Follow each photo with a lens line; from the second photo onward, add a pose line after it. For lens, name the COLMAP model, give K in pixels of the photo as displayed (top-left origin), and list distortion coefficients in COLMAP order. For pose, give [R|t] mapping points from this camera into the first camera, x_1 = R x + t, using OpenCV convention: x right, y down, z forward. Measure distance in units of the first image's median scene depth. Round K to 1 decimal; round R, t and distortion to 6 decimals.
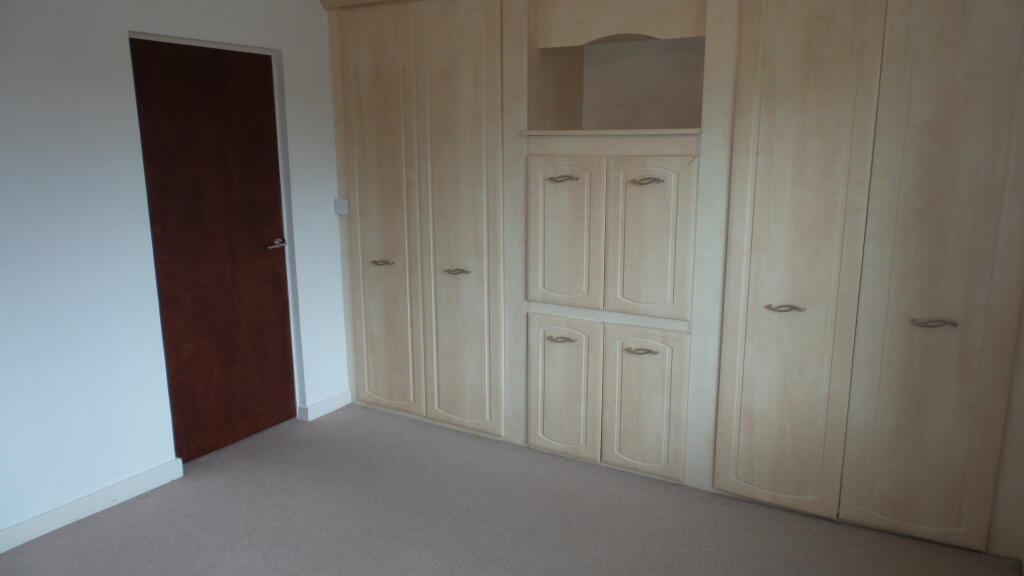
lens RADIAL K [[717.8, 0, 512.0], [0, 717.8, 288.0], [0, 0, 1]] dist [0.001837, -0.000153]
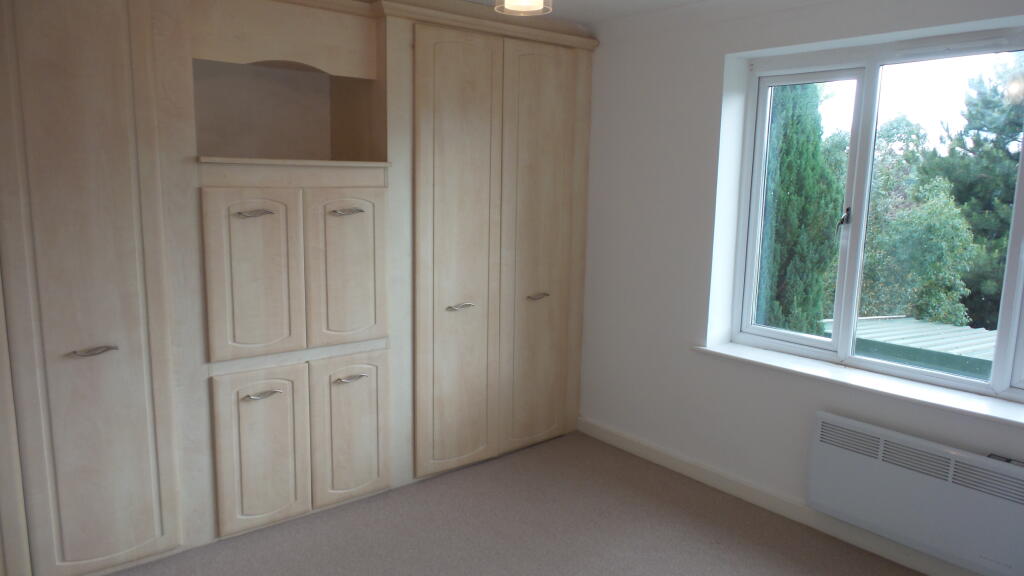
lens RADIAL K [[717.8, 0, 512.0], [0, 717.8, 288.0], [0, 0, 1]] dist [0.001837, -0.000153]
pose [[0.335947, -0.136372, 0.931956, -0.661242], [0.171389, 0.981795, 0.081883, -0.080050], [-0.926156, 0.132219, 0.353204, 0.407412]]
